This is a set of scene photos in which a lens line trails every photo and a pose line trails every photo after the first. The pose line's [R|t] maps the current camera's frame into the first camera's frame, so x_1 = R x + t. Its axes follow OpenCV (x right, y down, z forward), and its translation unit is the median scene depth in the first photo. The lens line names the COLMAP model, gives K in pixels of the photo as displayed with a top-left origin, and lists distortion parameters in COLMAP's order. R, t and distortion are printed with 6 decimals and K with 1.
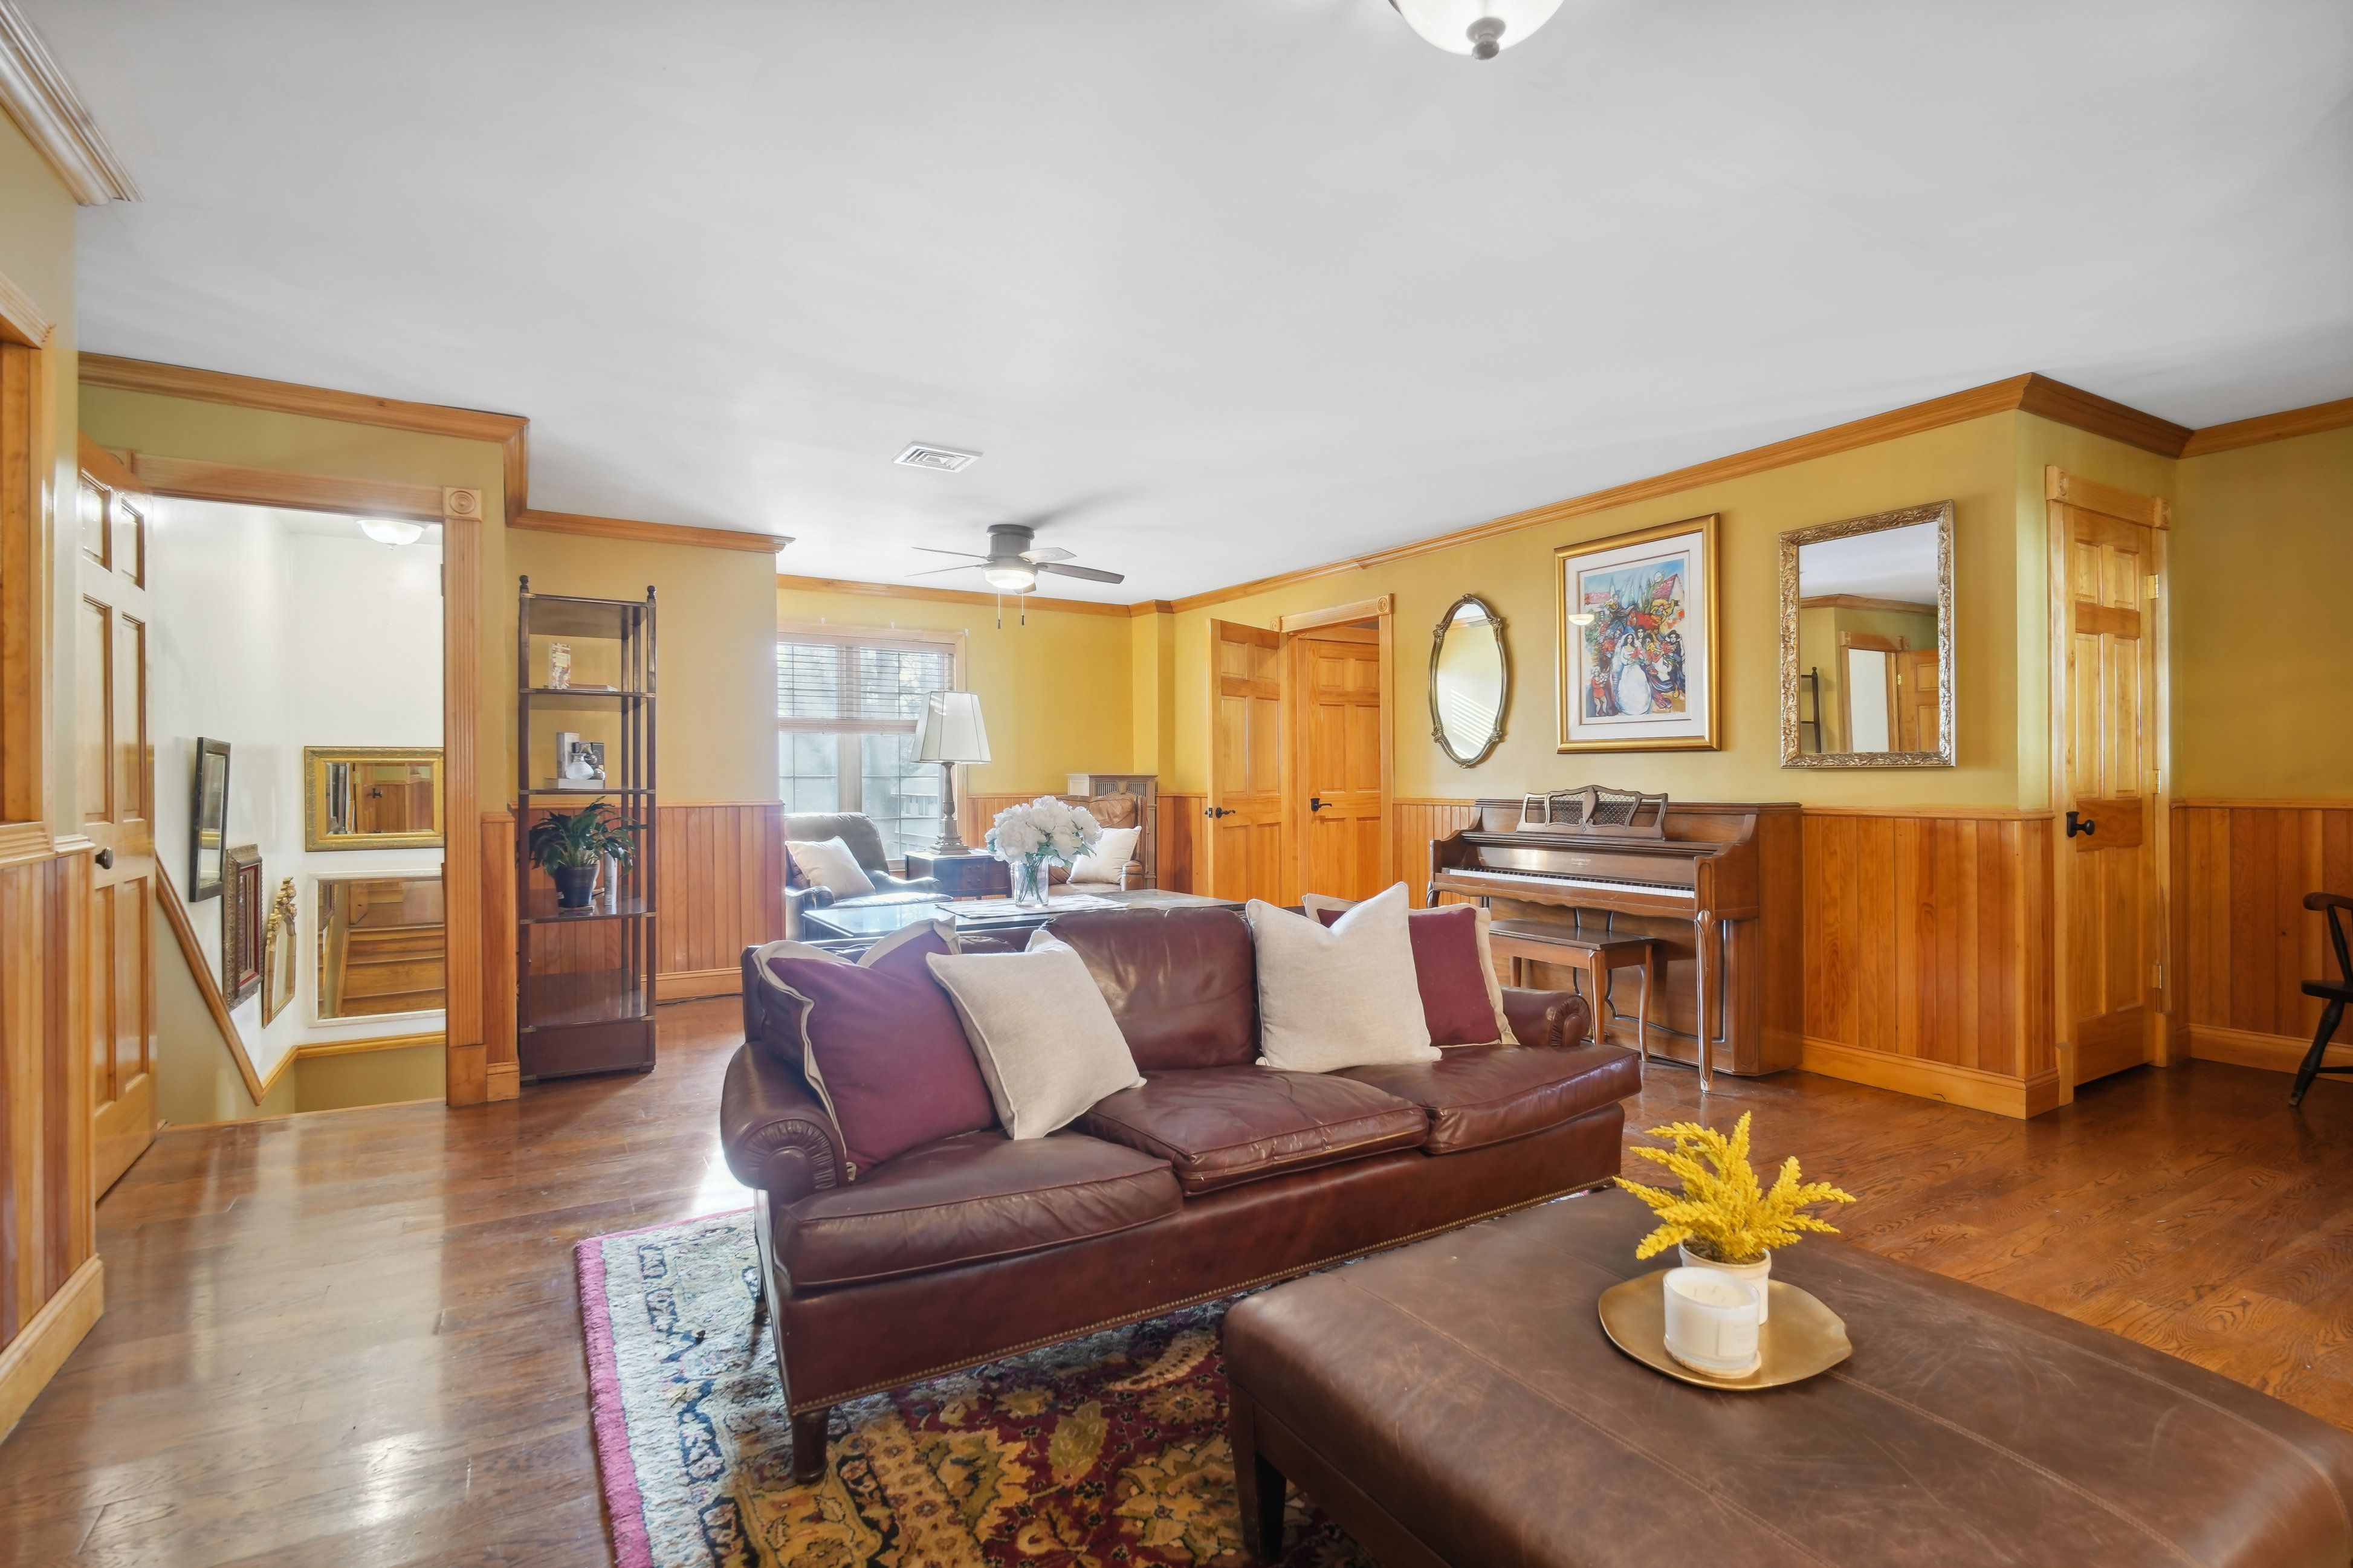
lens RADIAL K [[1109.7, 0, 1171.2], [0, 1109.7, 778.9], [0, 0, 1]] dist [-0.001762, -0.000018]
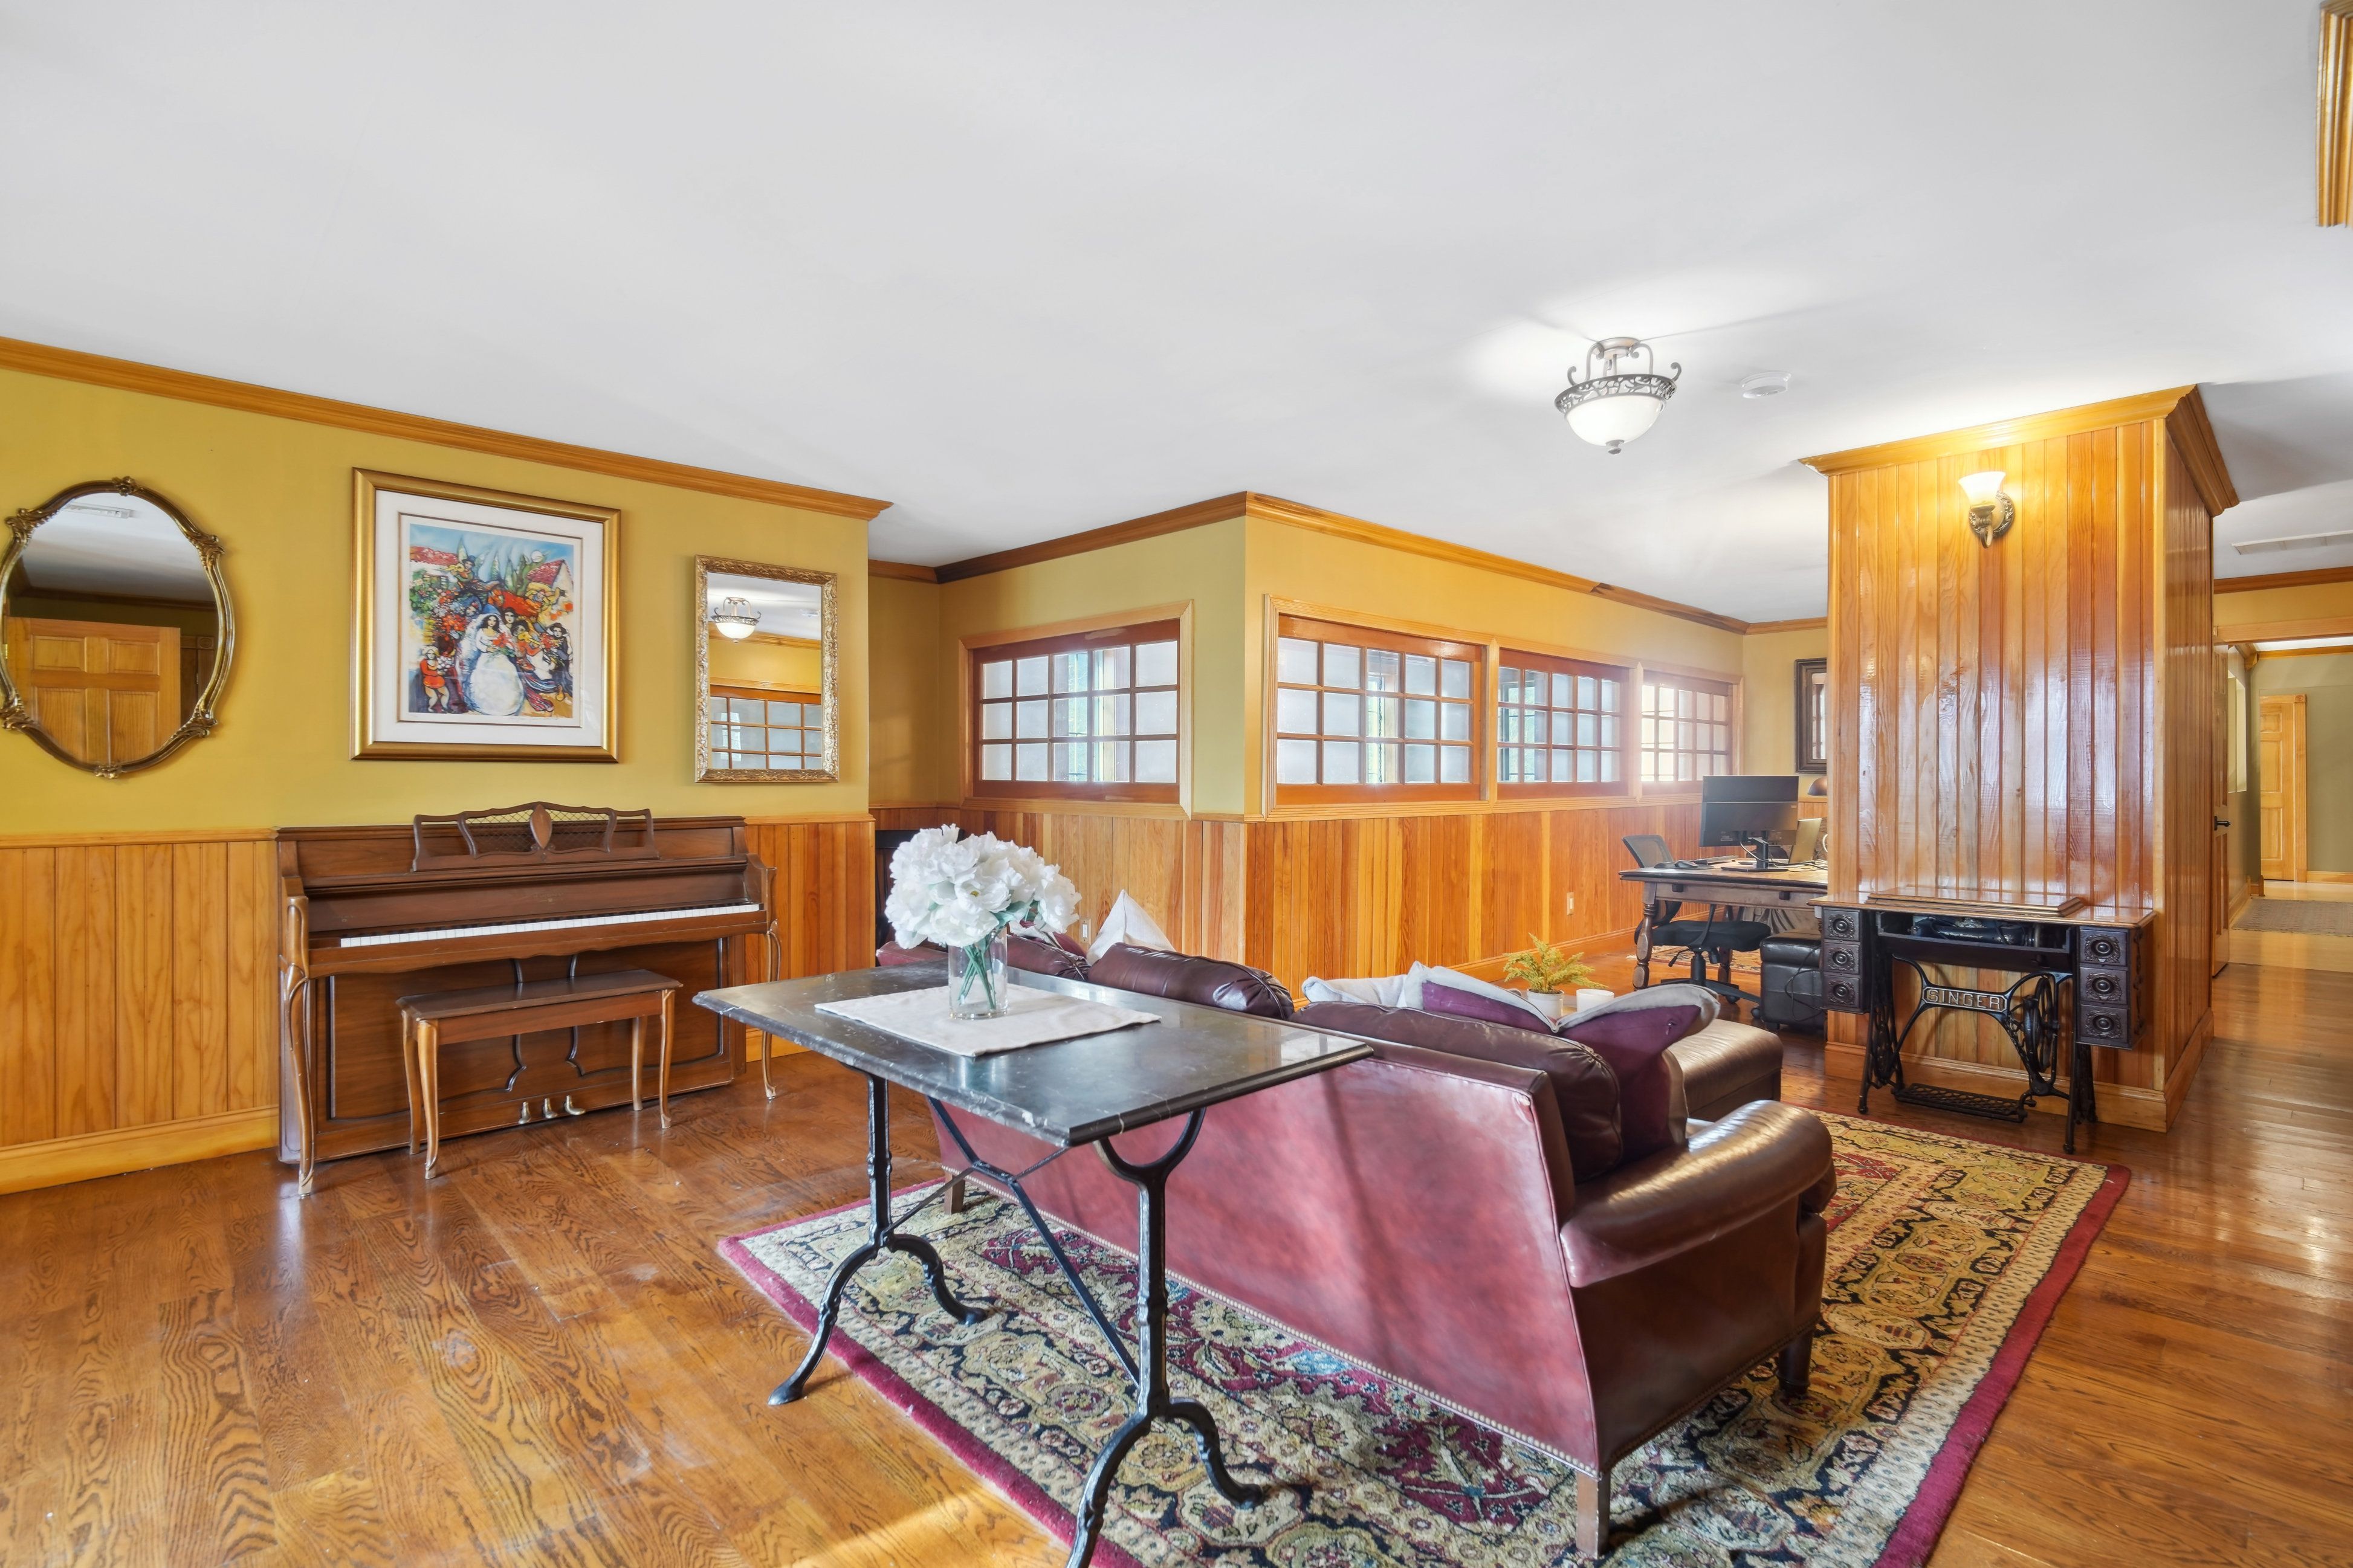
lens RADIAL K [[1109.7, 0, 1173.7], [0, 1109.7, 783.5], [0, 0, 1]] dist [-0.001762, -0.000018]
pose [[-0.226772, 0.003136, 0.973943, -0.508979], [0.003183, 0.999992, -0.002478, -0.004379], [-0.973943, 0.002539, -0.226780, 0.732544]]
